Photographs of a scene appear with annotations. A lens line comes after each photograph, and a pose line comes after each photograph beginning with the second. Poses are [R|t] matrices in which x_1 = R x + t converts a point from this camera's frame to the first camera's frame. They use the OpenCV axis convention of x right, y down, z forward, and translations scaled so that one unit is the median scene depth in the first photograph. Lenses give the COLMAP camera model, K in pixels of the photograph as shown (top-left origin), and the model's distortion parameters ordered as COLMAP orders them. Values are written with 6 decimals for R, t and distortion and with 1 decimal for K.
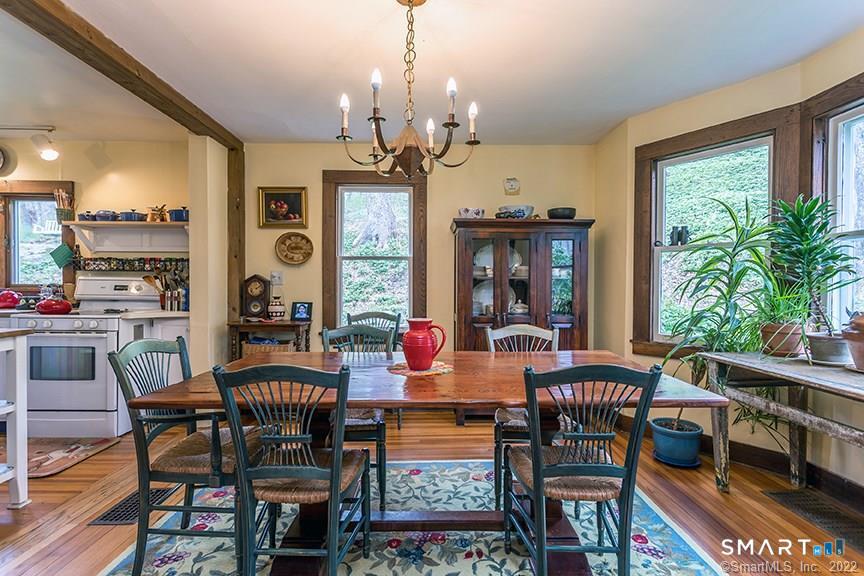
lens RADIAL K [[415.9, 0, 433.7], [0, 415.9, 284.2], [0, 0, 1]] dist [0.006772, 0.001575]
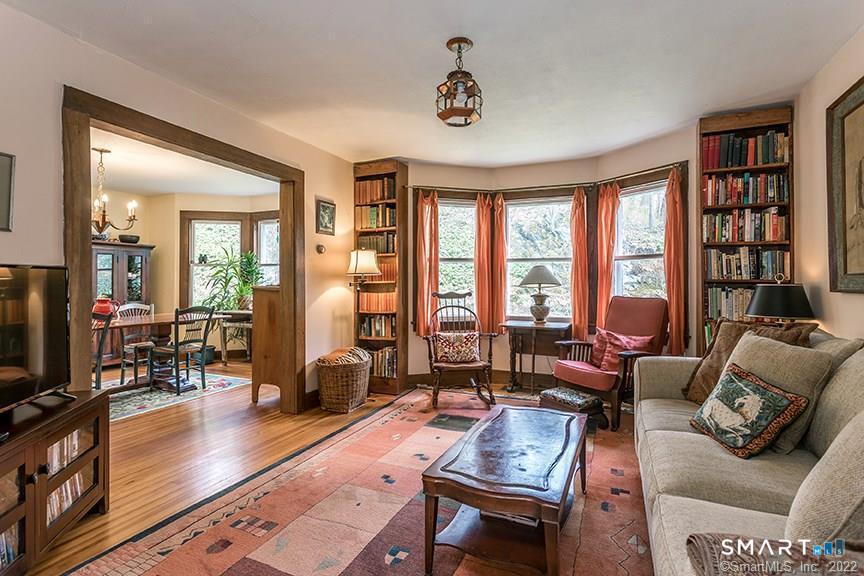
lens RADIAL K [[415.9, 0, 434.5], [0, 415.9, 281.8], [0, 0, 1]] dist [0.006772, 0.001575]
pose [[0.439622, -0.002130, 0.898181, -0.825051], [0.003267, 0.999994, 0.000773, -0.001660], [-0.898177, 0.002594, 0.439626, -1.017311]]
